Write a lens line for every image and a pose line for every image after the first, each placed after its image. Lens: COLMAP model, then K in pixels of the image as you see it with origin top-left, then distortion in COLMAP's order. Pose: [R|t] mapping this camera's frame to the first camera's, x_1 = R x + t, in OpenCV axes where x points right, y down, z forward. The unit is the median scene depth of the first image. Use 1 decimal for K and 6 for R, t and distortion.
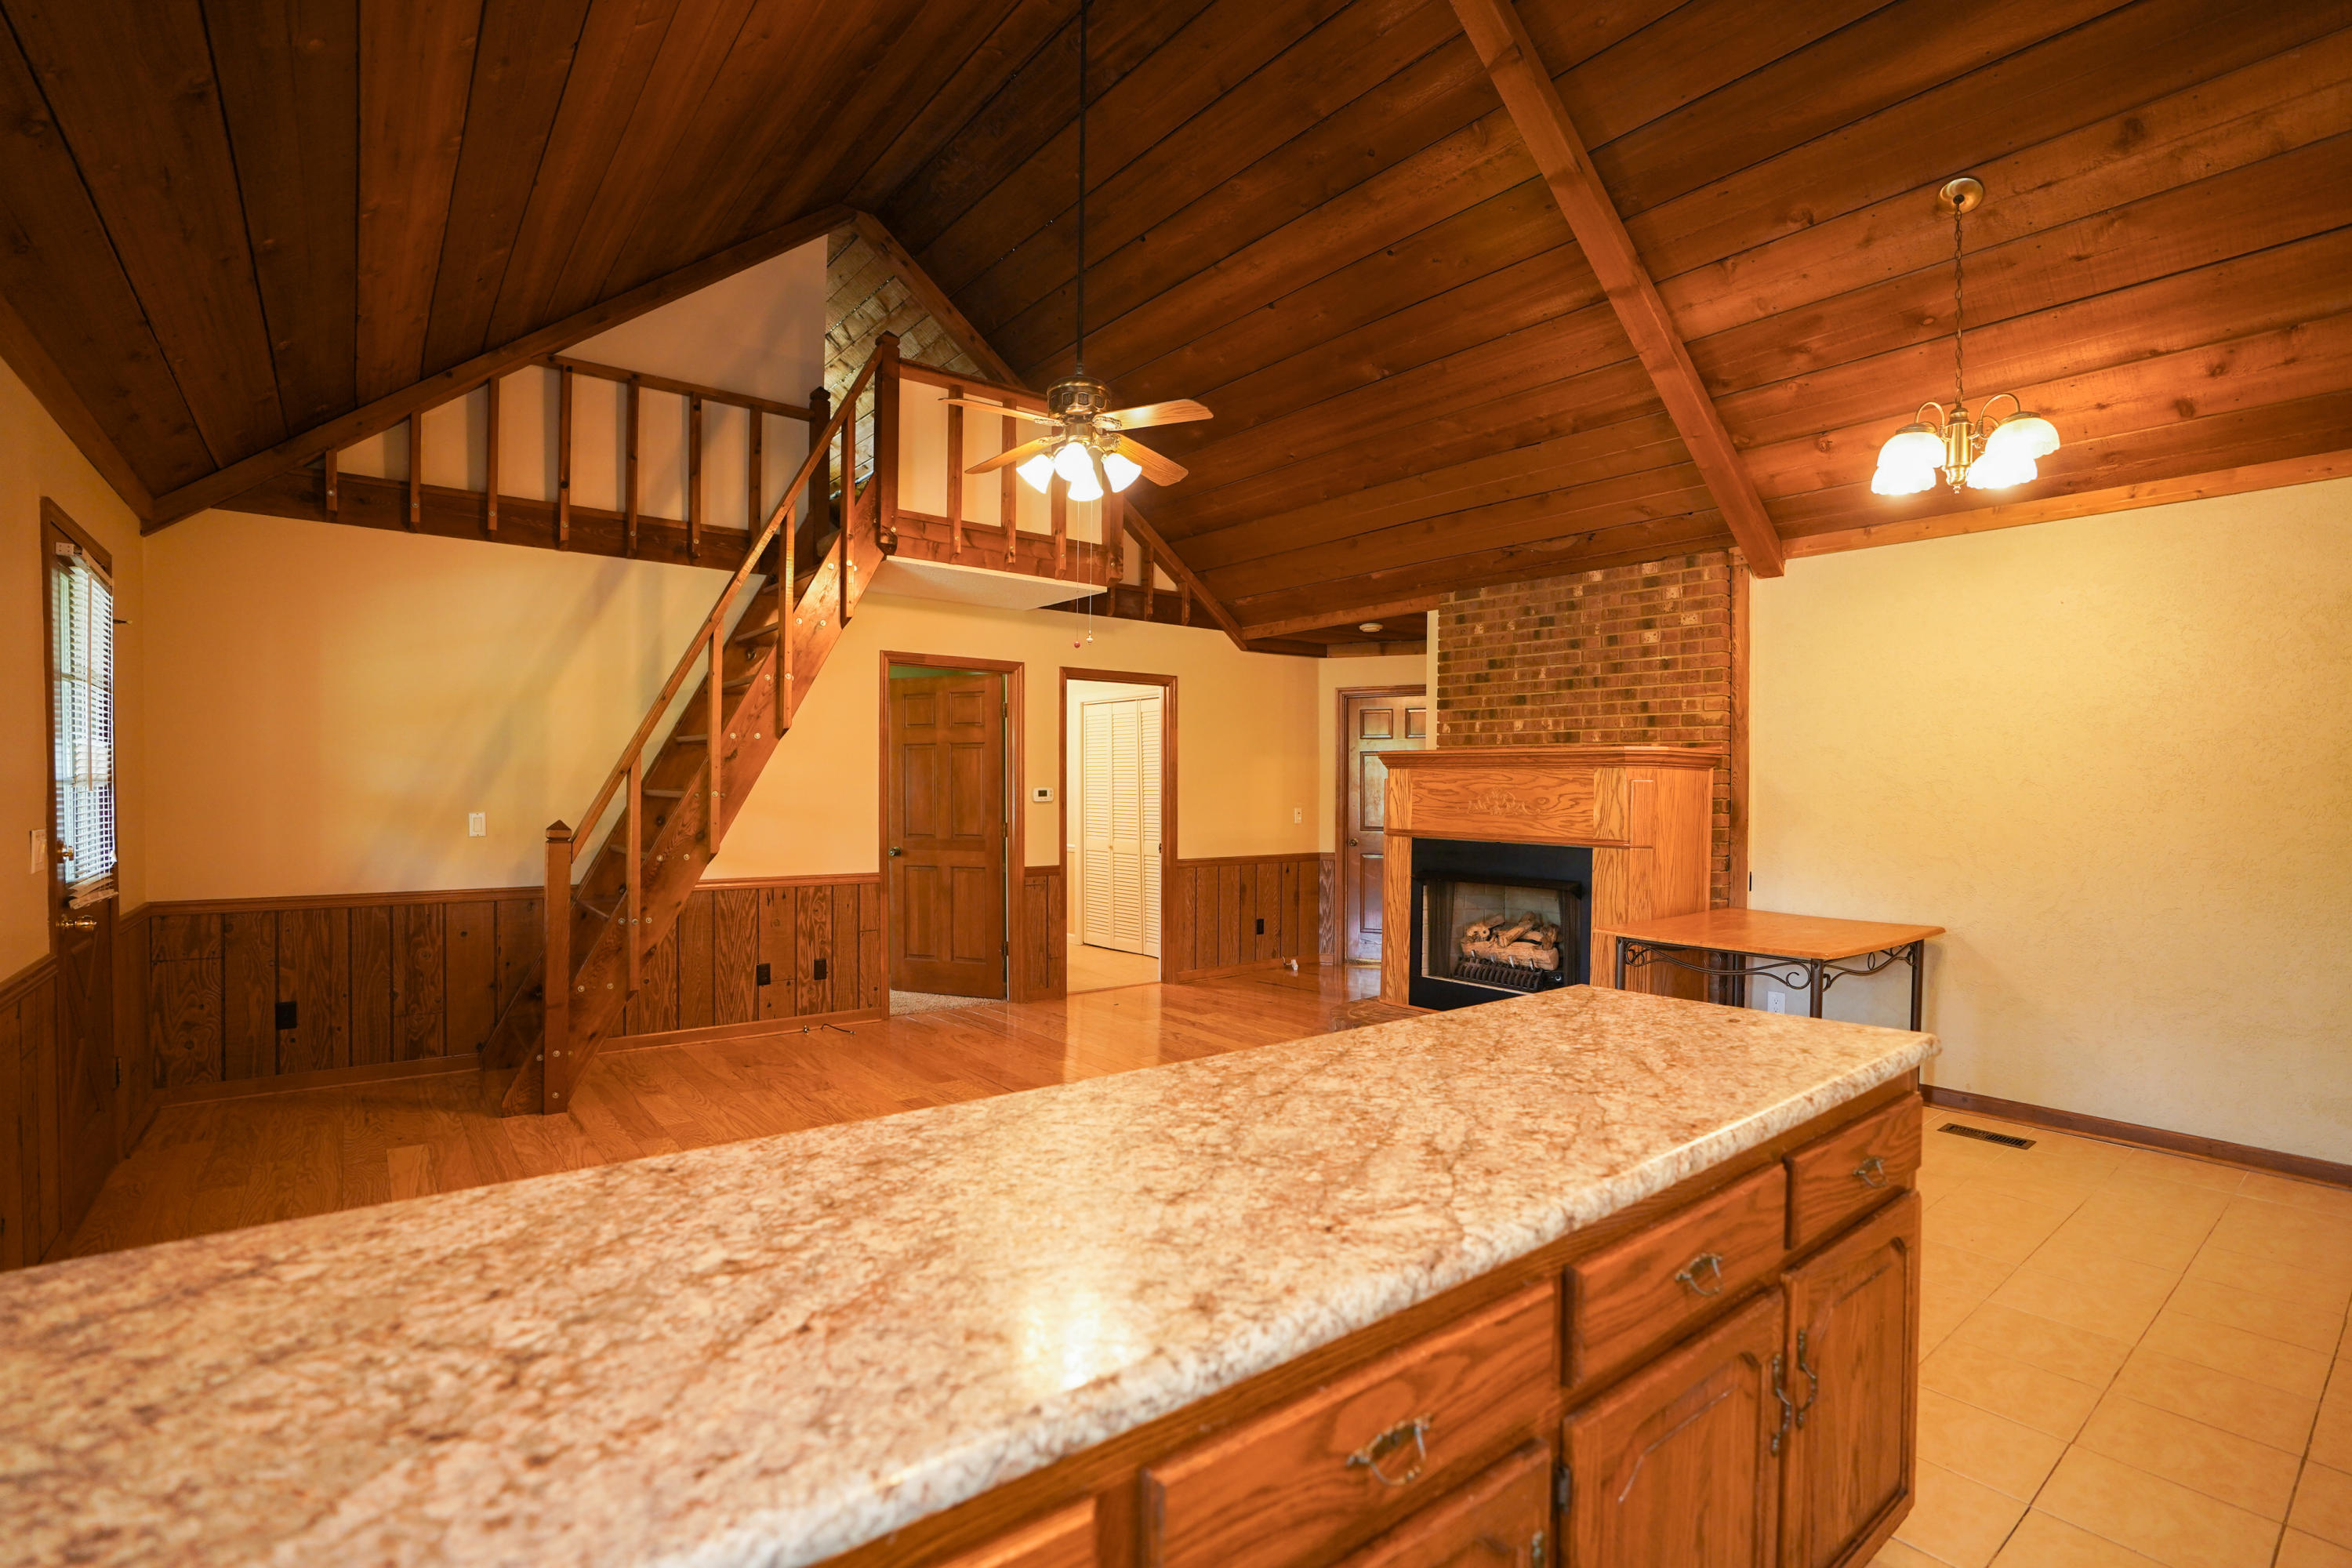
lens RADIAL K [[1062.4, 0, 1178.1], [0, 1062.4, 786.9], [0, 0, 1]] dist [-0.001814, -0.000048]
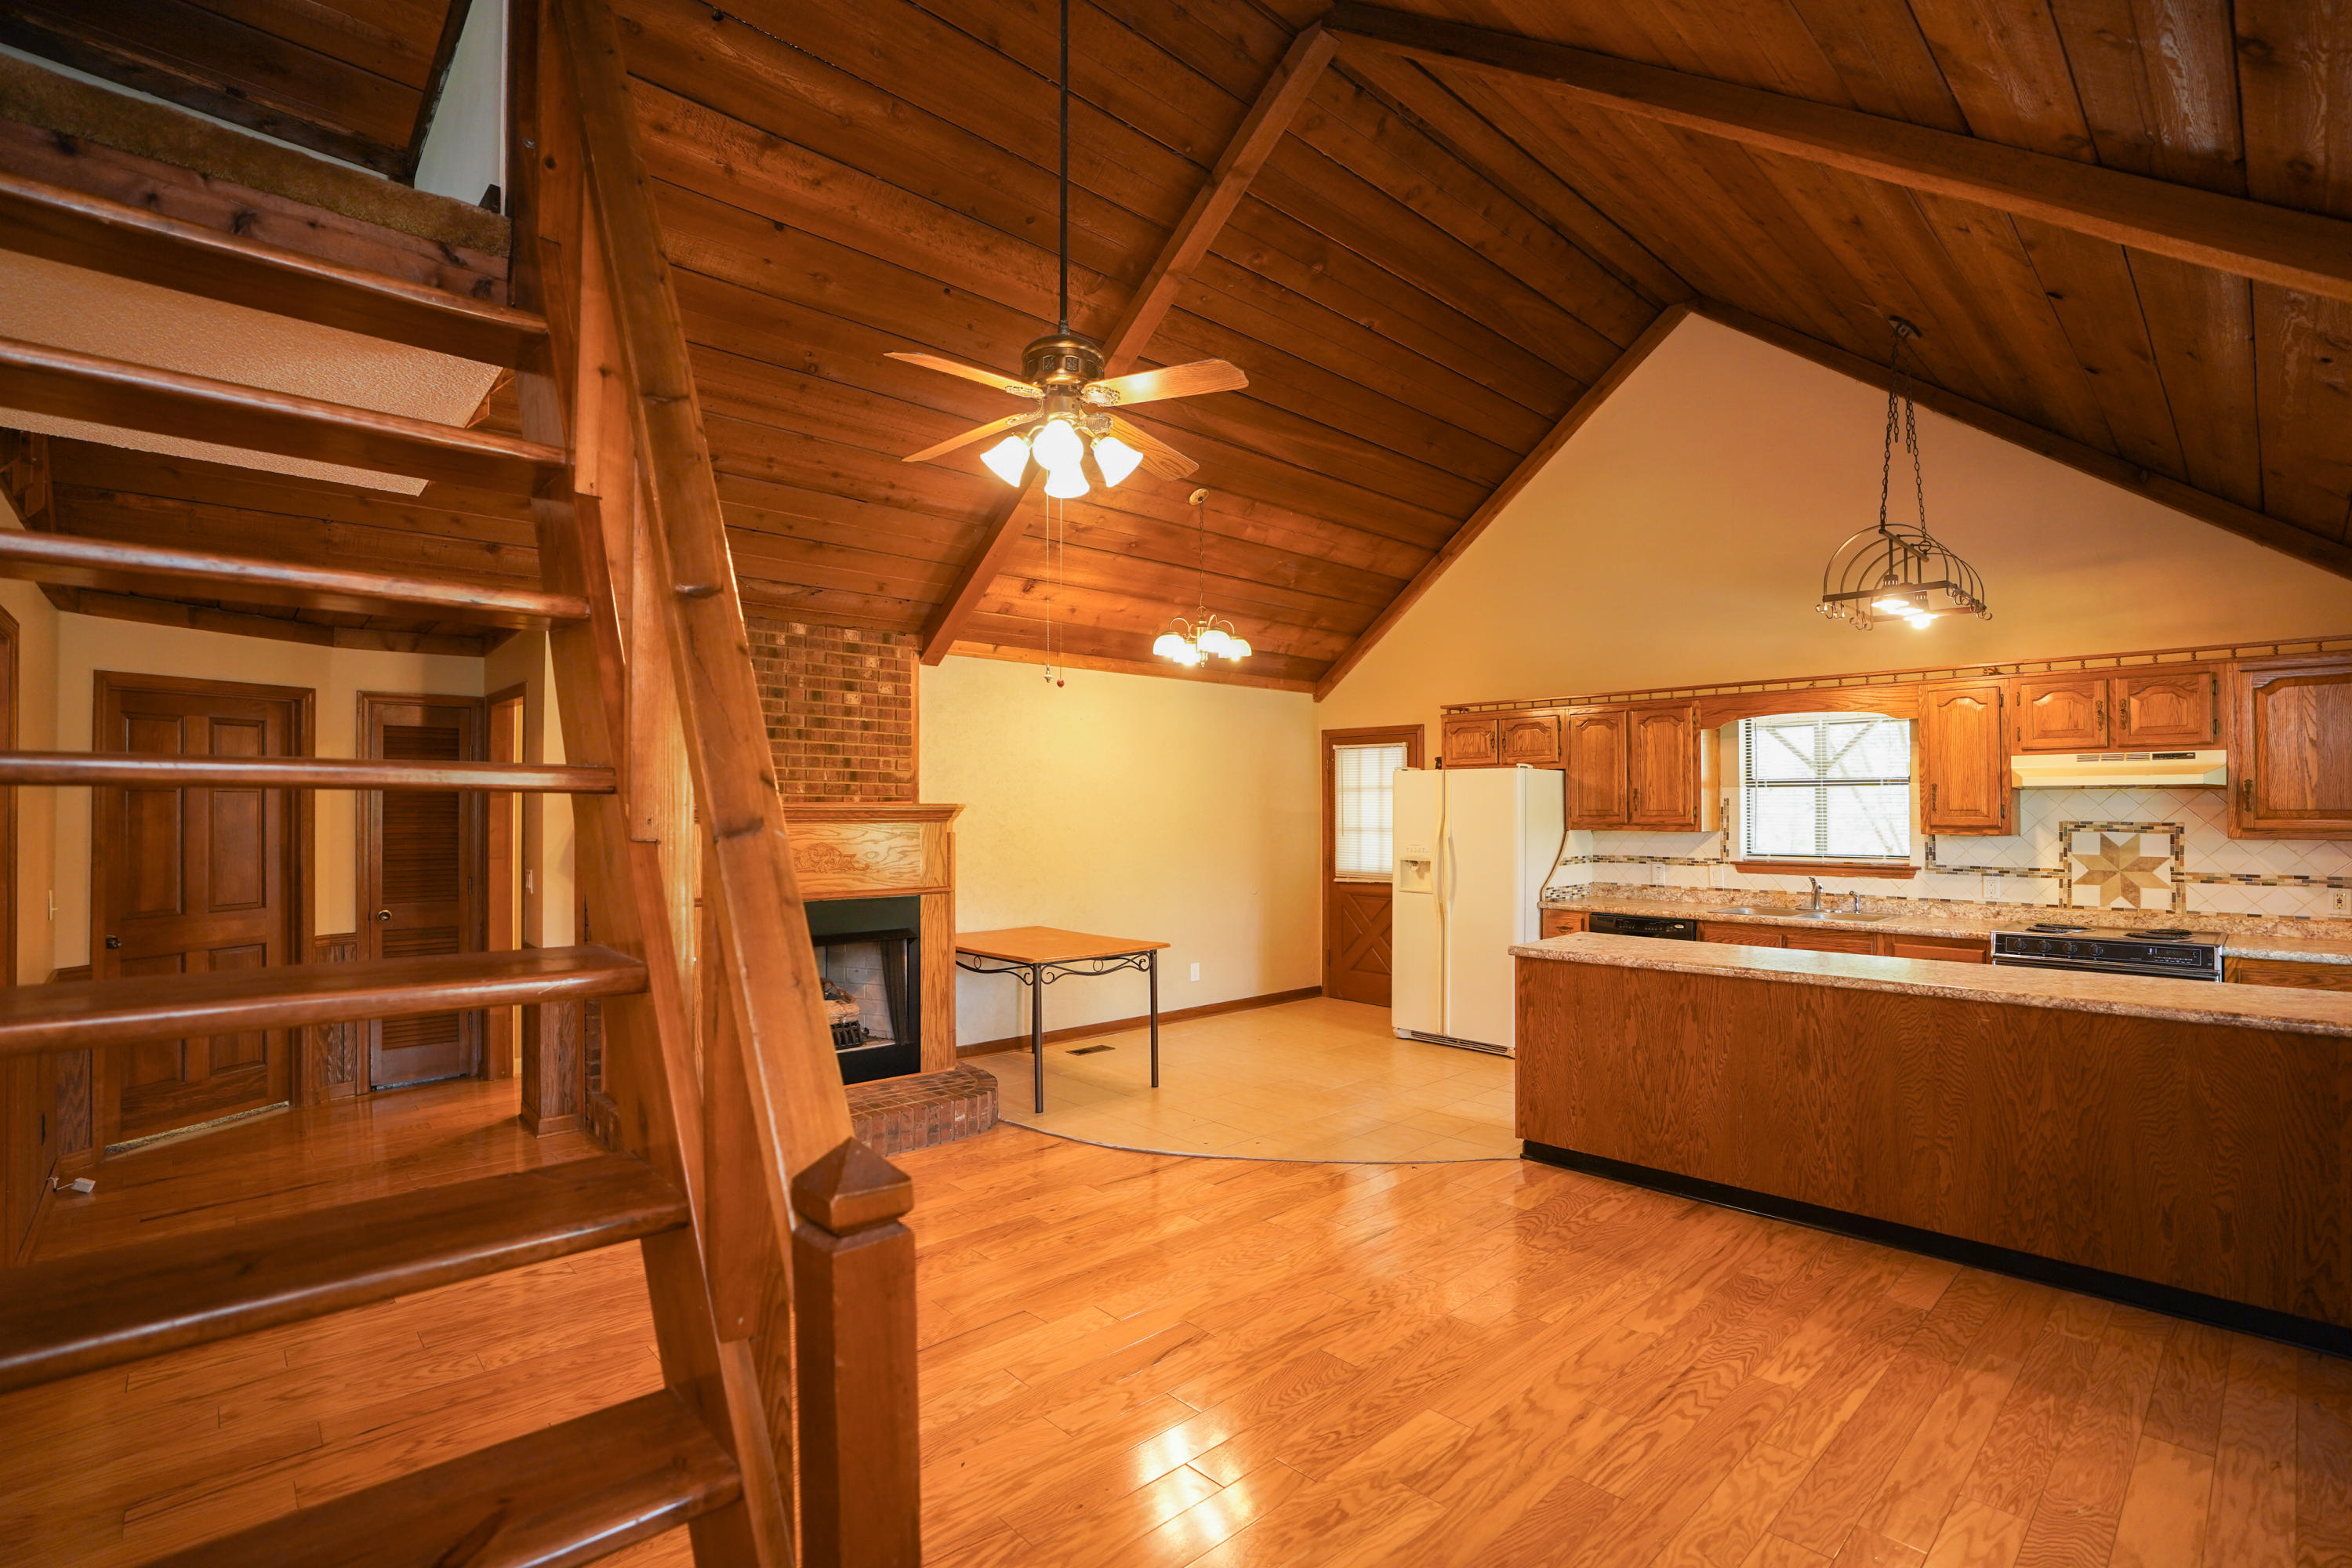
lens RADIAL K [[1062.4, 0, 1178.0], [0, 1062.4, 794.2], [0, 0, 1]] dist [-0.001814, -0.000048]
pose [[-0.071803, 0.002968, 0.997414, -0.660588], [0.008556, 0.999961, -0.002359, -0.038076], [-0.997382, 0.008365, -0.071826, 0.746048]]
